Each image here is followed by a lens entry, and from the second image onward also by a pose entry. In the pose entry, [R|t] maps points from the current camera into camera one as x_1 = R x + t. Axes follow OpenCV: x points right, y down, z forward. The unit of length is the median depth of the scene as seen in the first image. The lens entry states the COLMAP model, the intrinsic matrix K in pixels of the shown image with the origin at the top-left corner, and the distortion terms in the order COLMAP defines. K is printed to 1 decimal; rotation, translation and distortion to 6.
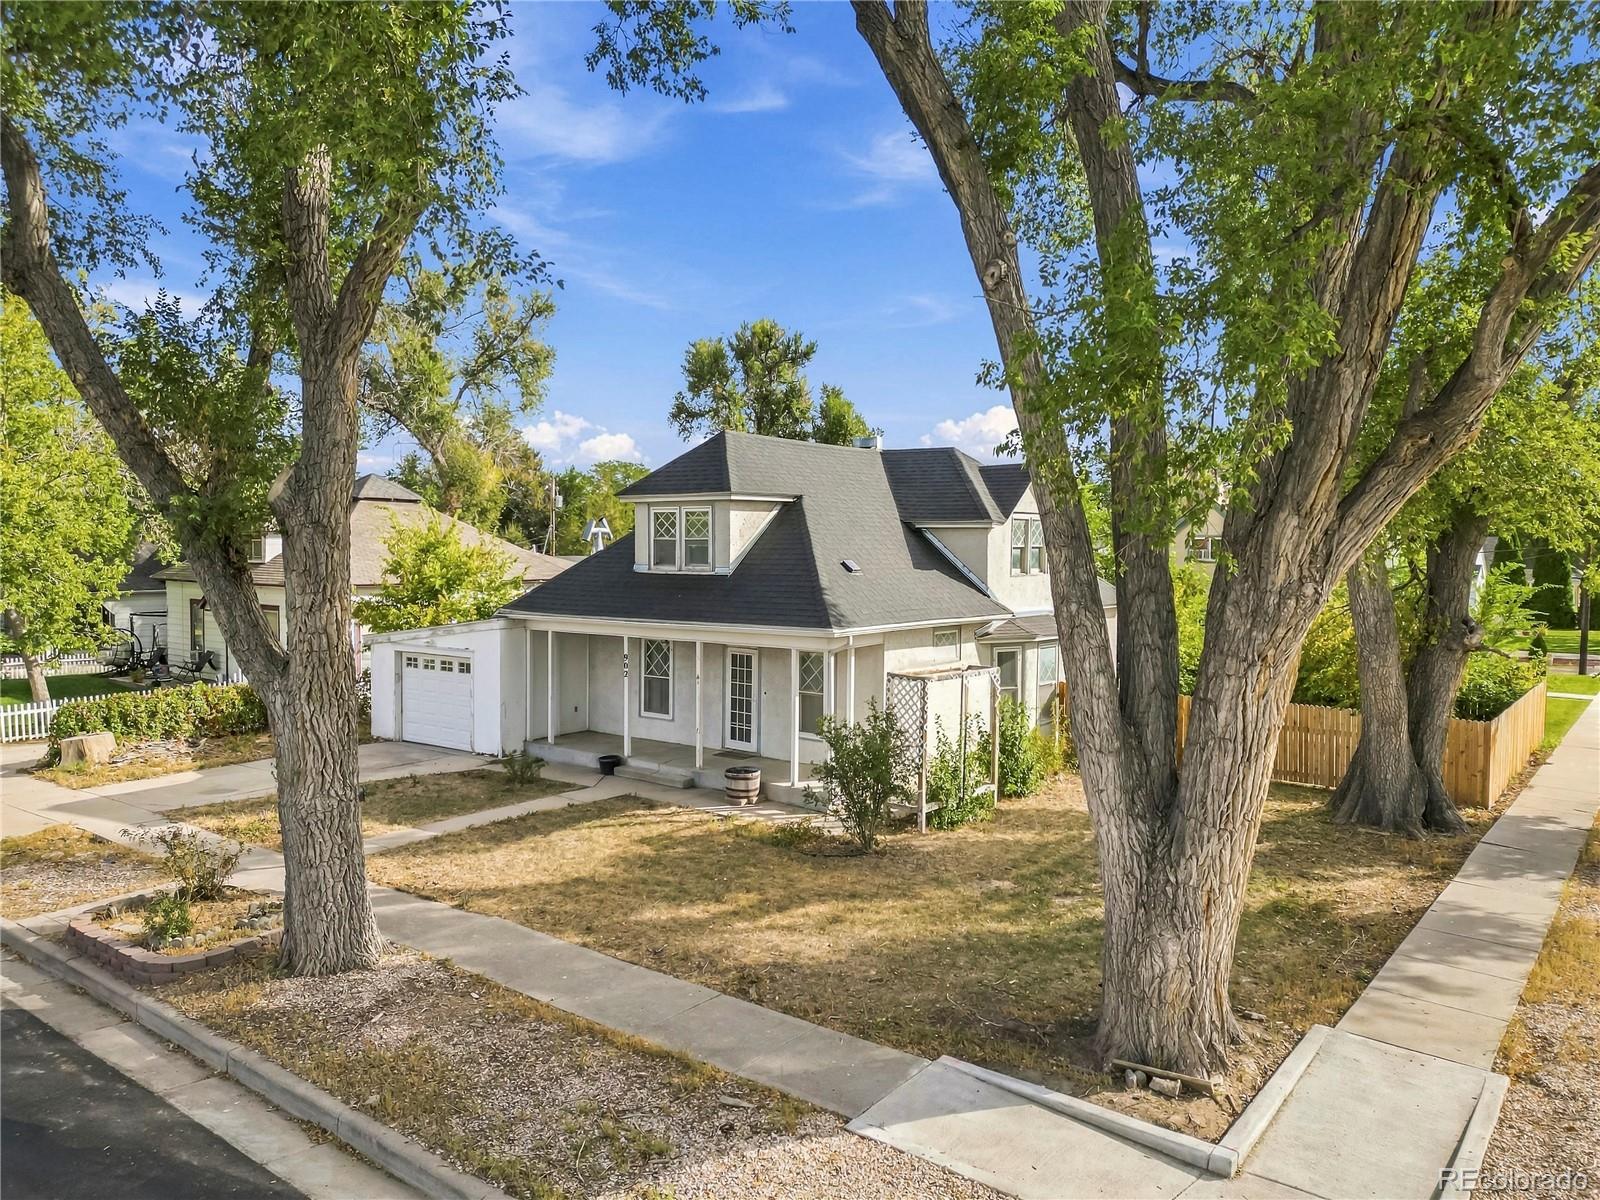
lens RADIAL K [[1112.0, 0, 800.0], [0, 1112.0, 600.0], [0, 0, 1]] dist [0.074095, -0.000043]
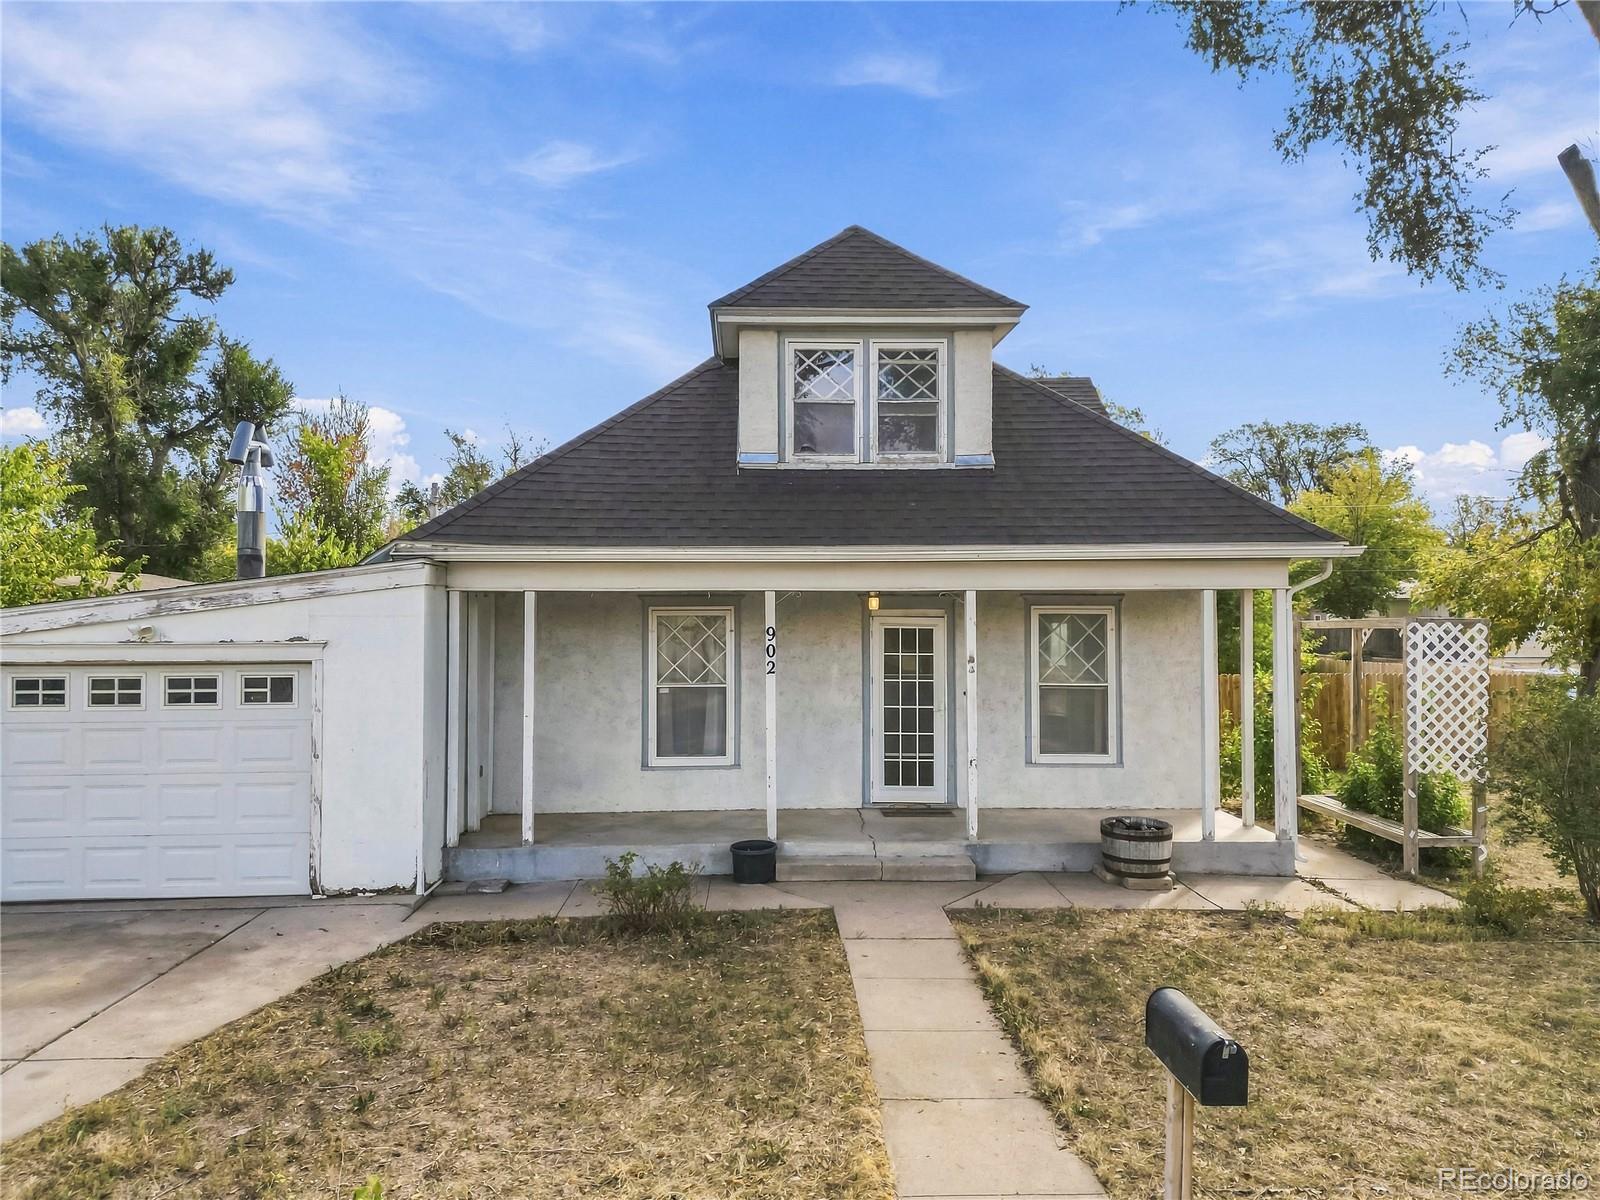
lens RADIAL K [[1126.8, 0, 800.0], [0, 1126.8, 600.0], [0, 0, 1]] dist [0.060343, -0.062002]
pose [[0.764129, 0.001681, 0.645062, -0.493378], [0.035470, 0.998374, -0.044619, 0.062821], [-0.644088, 0.056975, 0.762827, 0.654922]]
